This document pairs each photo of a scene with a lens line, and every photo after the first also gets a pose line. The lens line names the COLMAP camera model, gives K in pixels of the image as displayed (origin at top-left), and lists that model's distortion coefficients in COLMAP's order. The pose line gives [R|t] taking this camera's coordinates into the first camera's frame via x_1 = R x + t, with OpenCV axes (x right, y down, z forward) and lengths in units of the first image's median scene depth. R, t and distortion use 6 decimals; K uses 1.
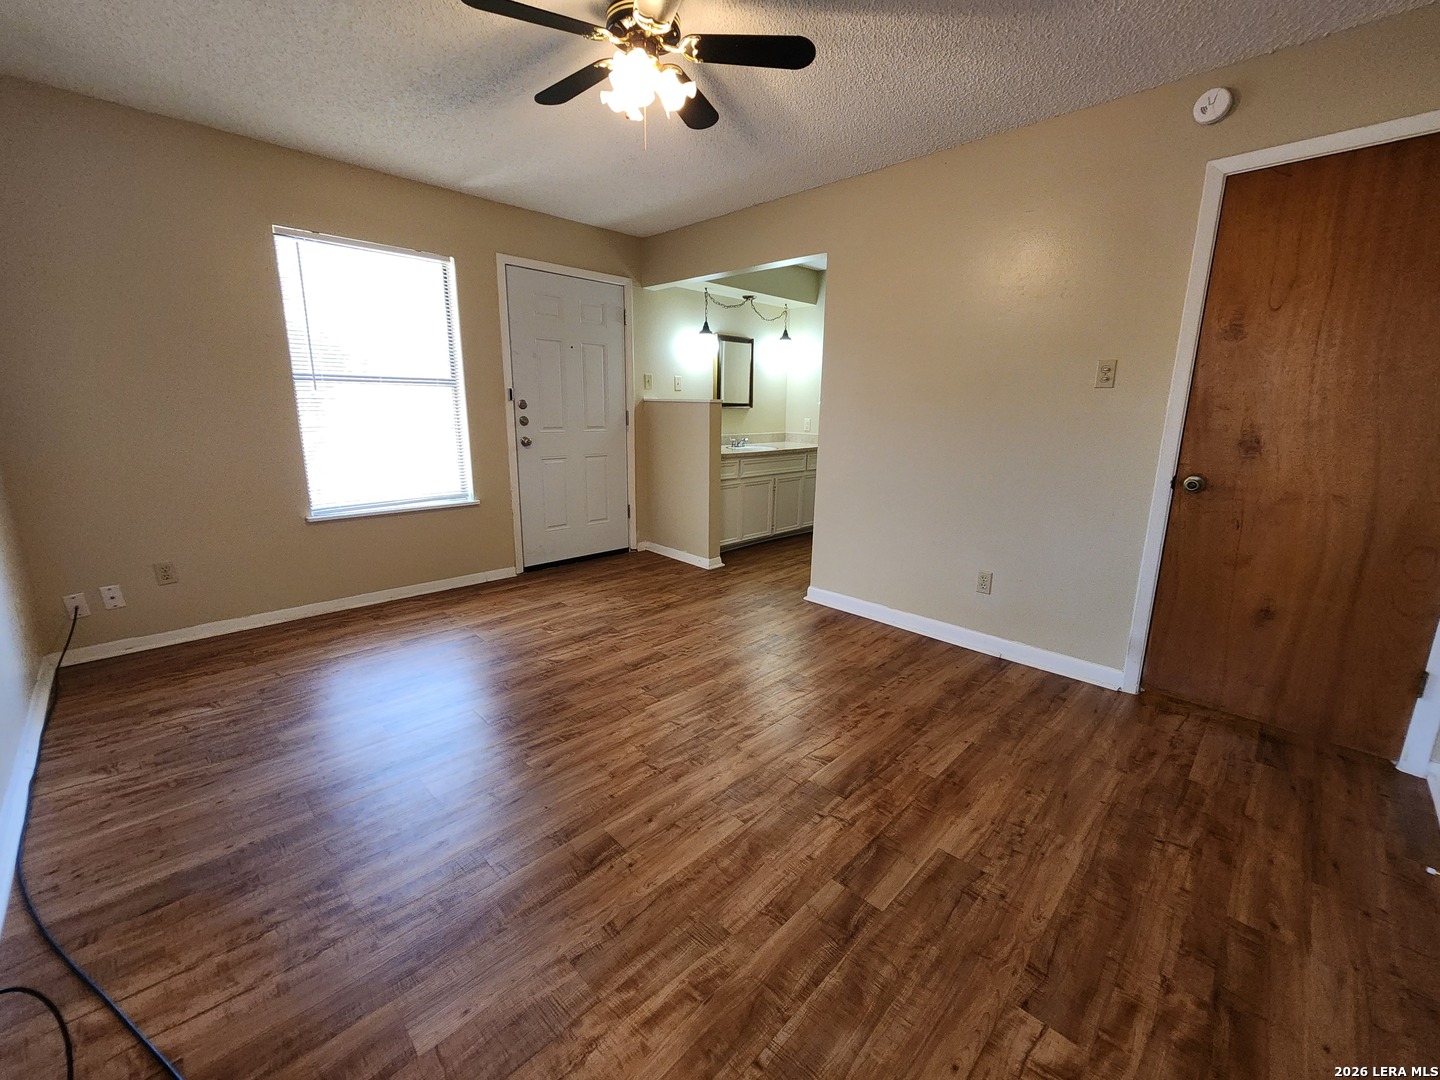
lens RADIAL K [[590.4, 0, 722.3], [0, 590.4, 536.6], [0, 0, 1]] dist [0.006105, -0.002868]
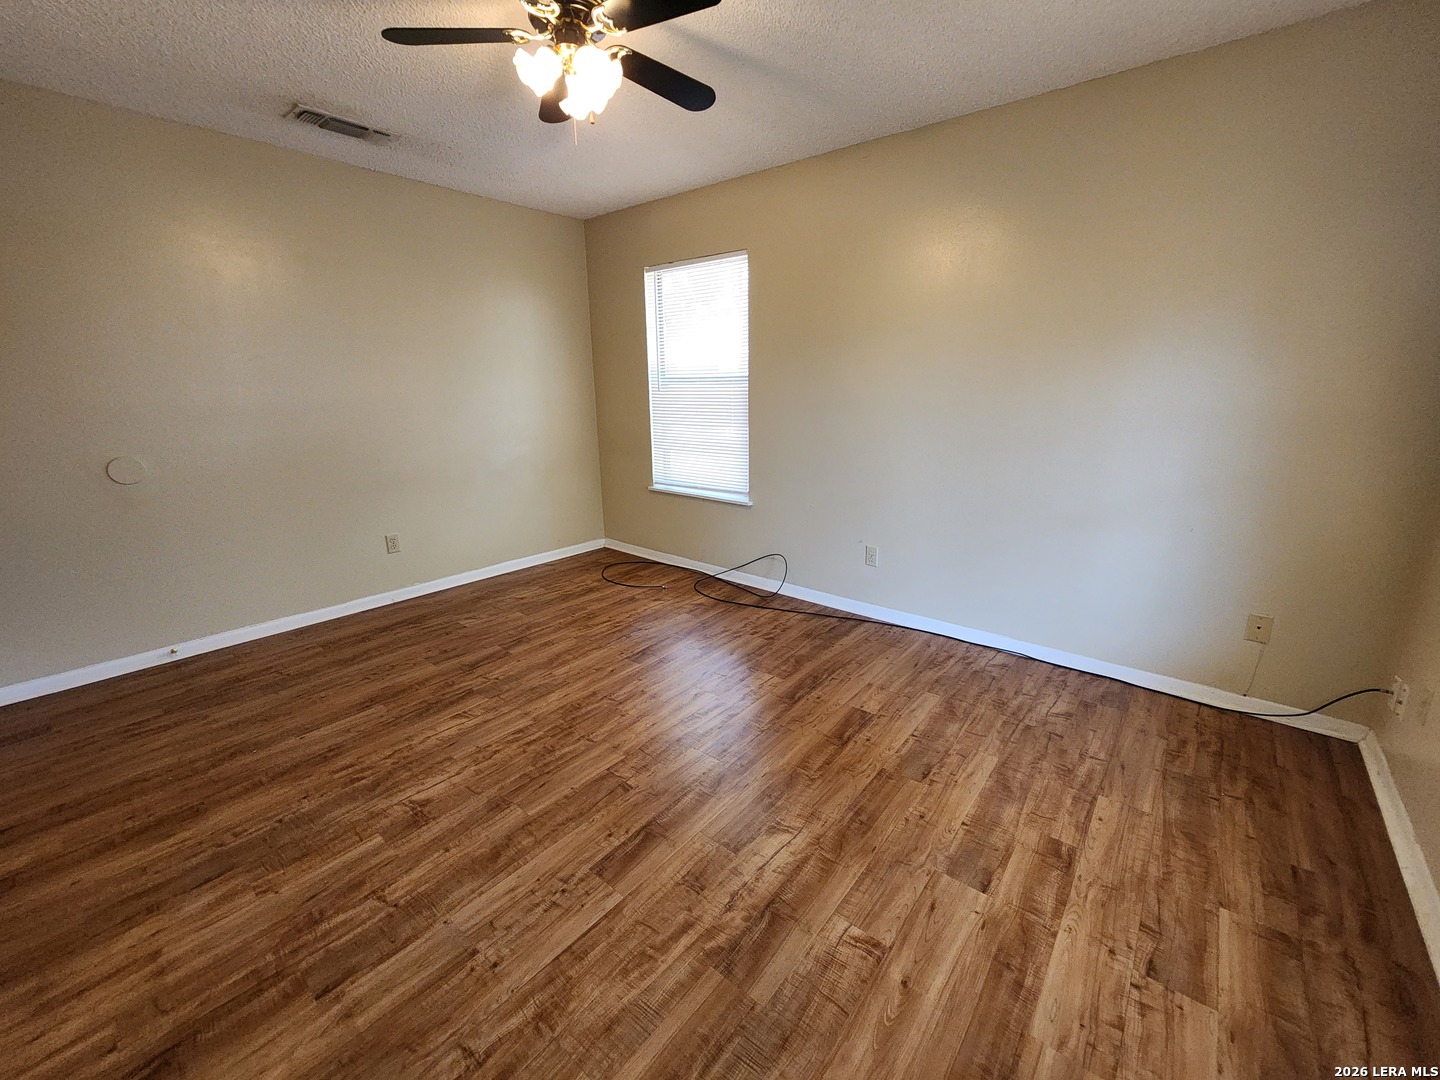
lens RADIAL K [[590.4, 0, 719.5], [0, 590.4, 538.8], [0, 0, 1]] dist [0.006105, -0.002868]
pose [[-0.996062, 0.013083, -0.087692, -0.215991], [-0.028950, 0.886852, 0.461146, -0.441465], [0.083803, 0.461869, -0.882980, 1.777225]]
